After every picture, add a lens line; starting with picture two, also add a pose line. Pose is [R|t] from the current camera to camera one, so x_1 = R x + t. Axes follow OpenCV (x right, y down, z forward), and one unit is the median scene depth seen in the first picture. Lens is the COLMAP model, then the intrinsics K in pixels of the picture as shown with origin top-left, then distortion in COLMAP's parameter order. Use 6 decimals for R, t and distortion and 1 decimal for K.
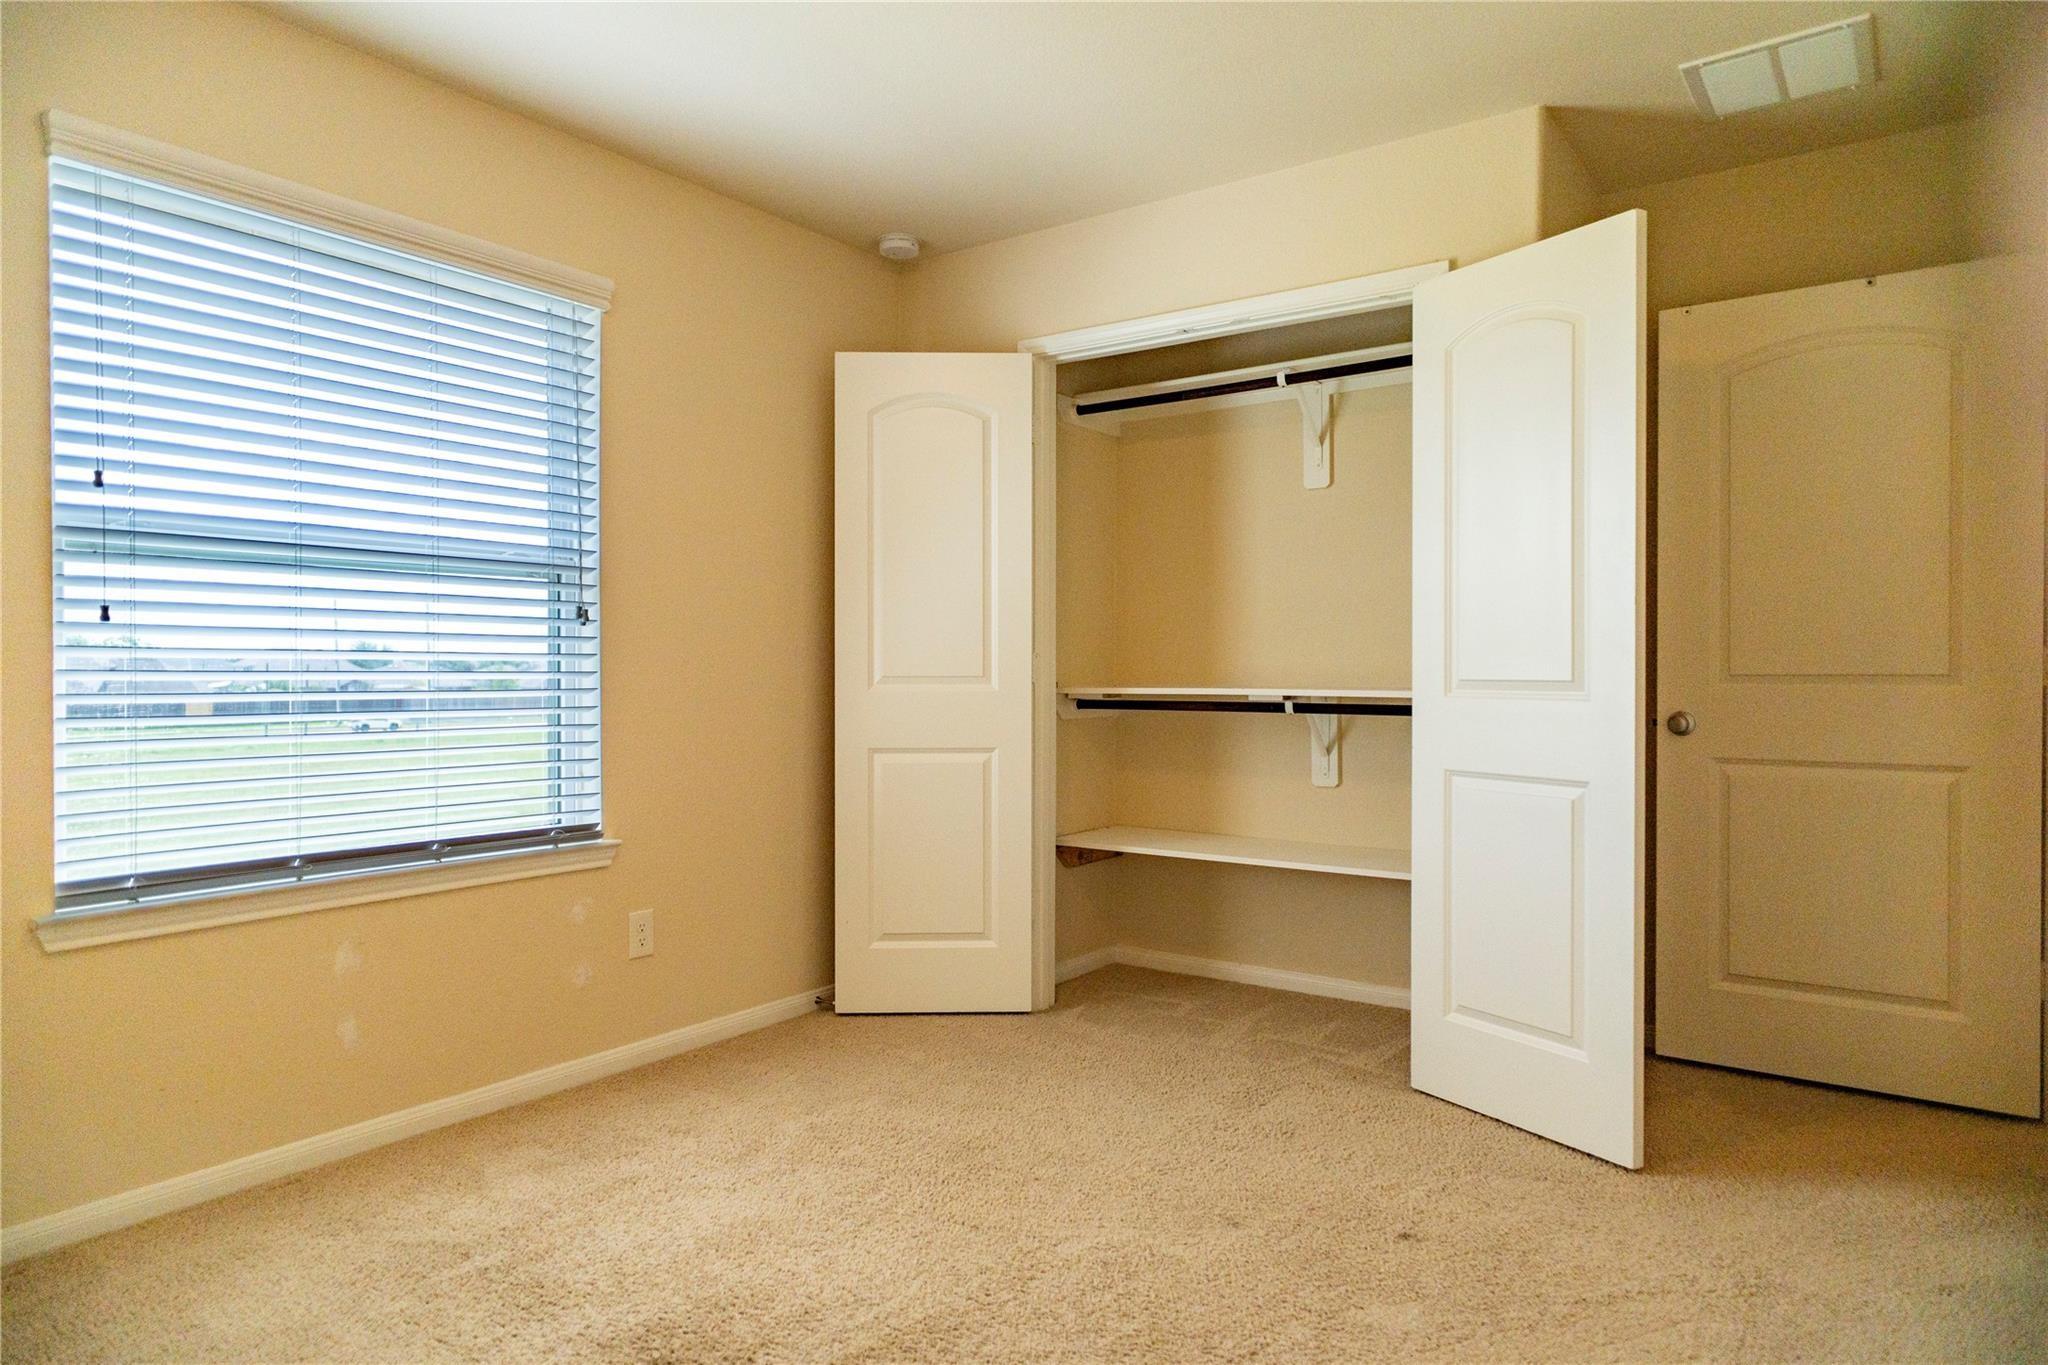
lens RADIAL K [[1239.2, 0, 970.6], [0, 1239.2, 673.5], [0, 0, 1]] dist [-0.000125, 0.003382]
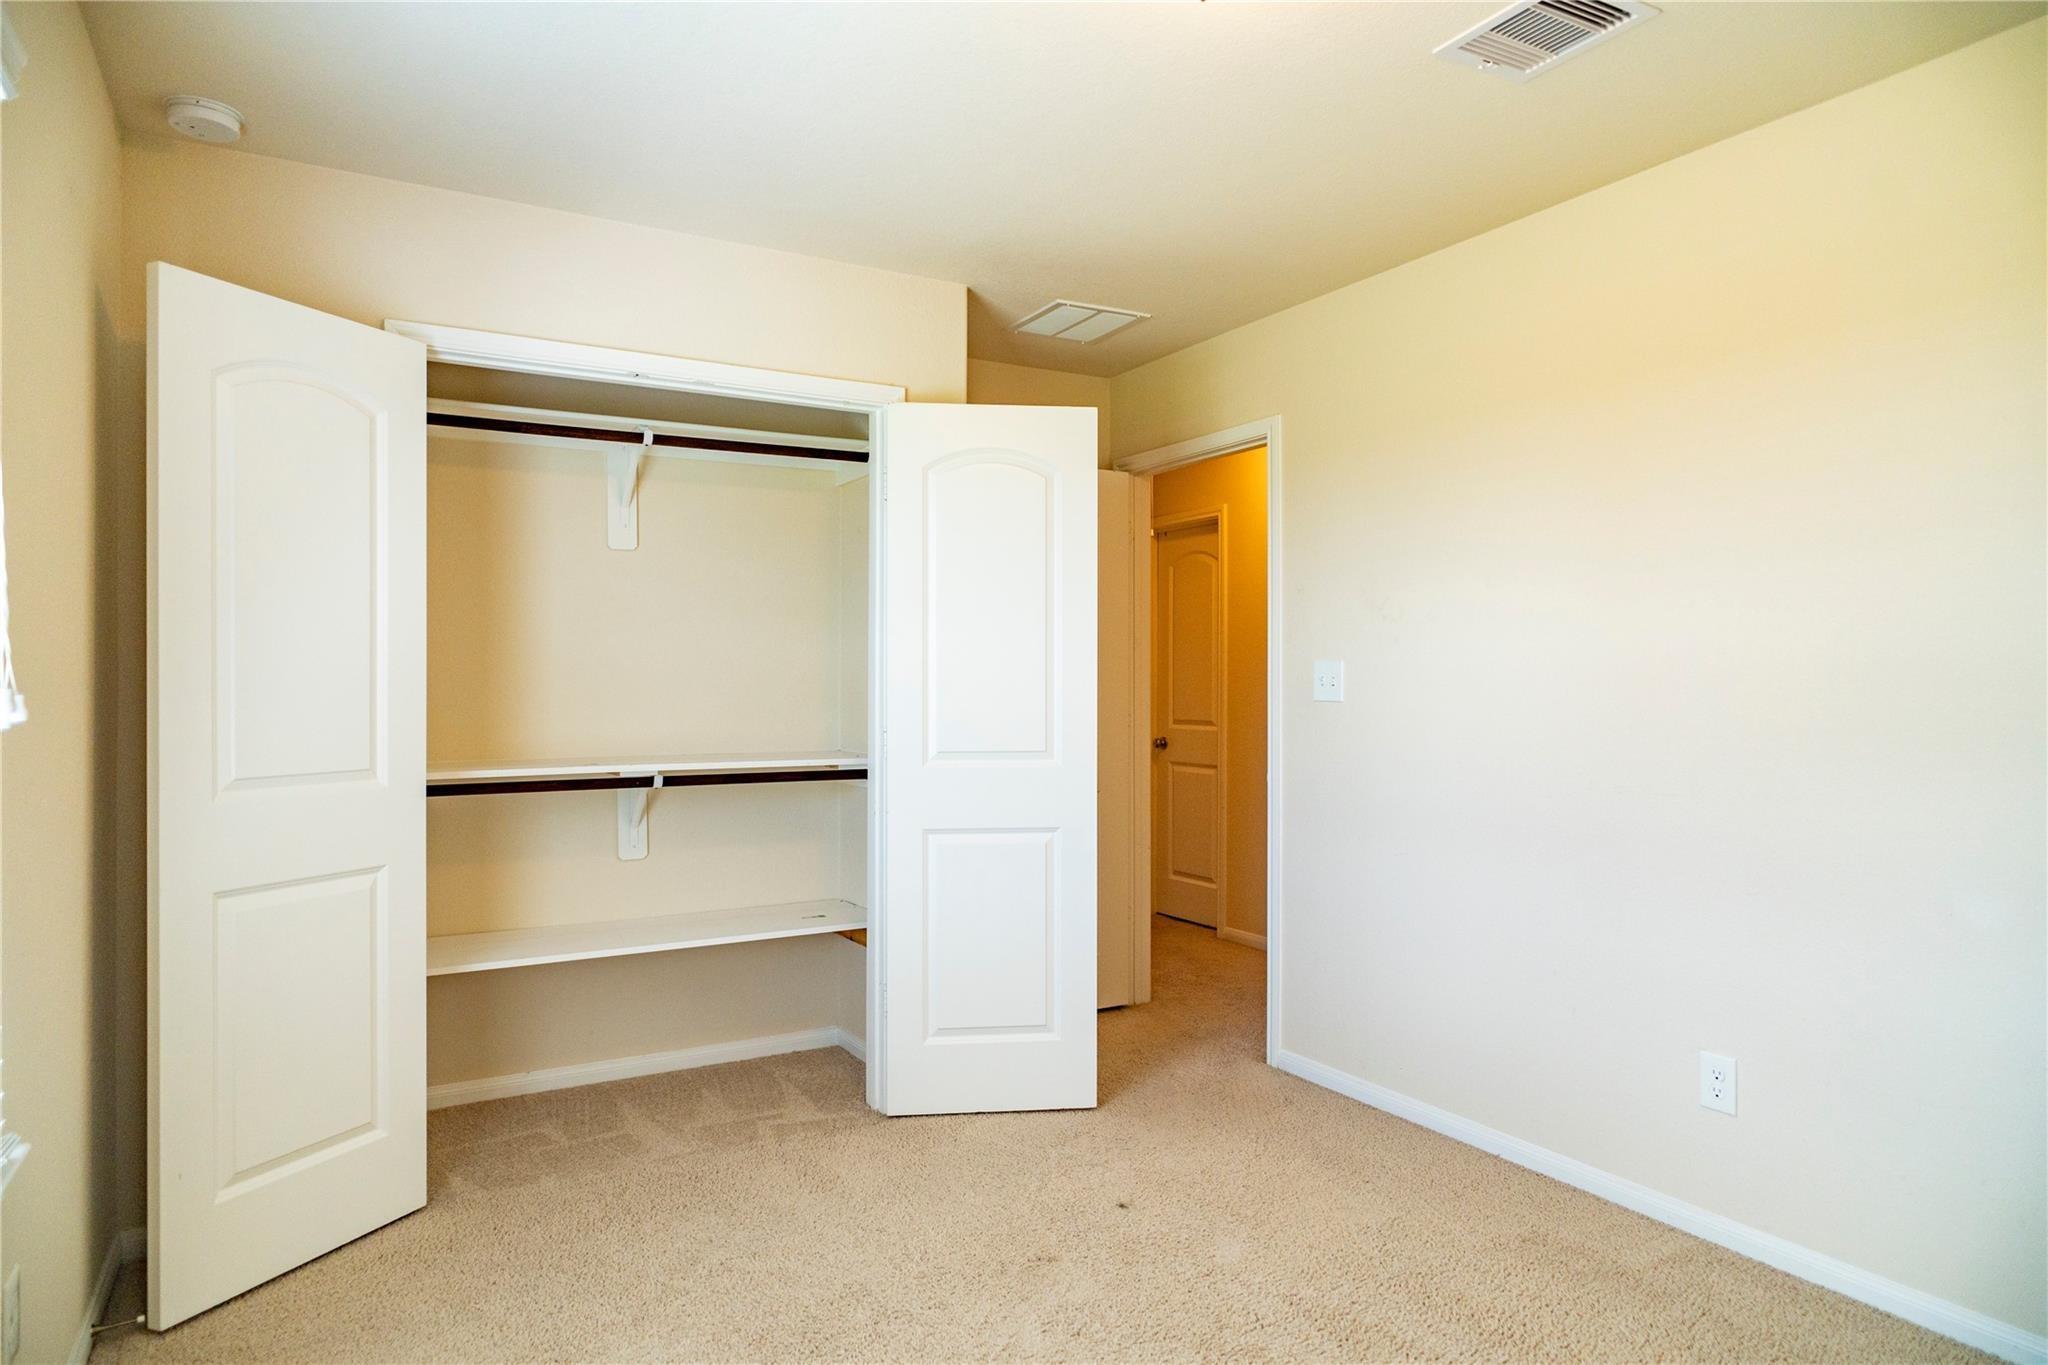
lens RADIAL K [[1239.2, 0, 1026.9], [0, 1239.2, 695.2], [0, 0, 1]] dist [-0.000125, 0.003382]
pose [[0.397960, -0.011906, 0.917325, -0.629036], [0.009862, 0.999914, 0.008699, -0.053768], [-0.917350, 0.005585, 0.398043, 0.453139]]
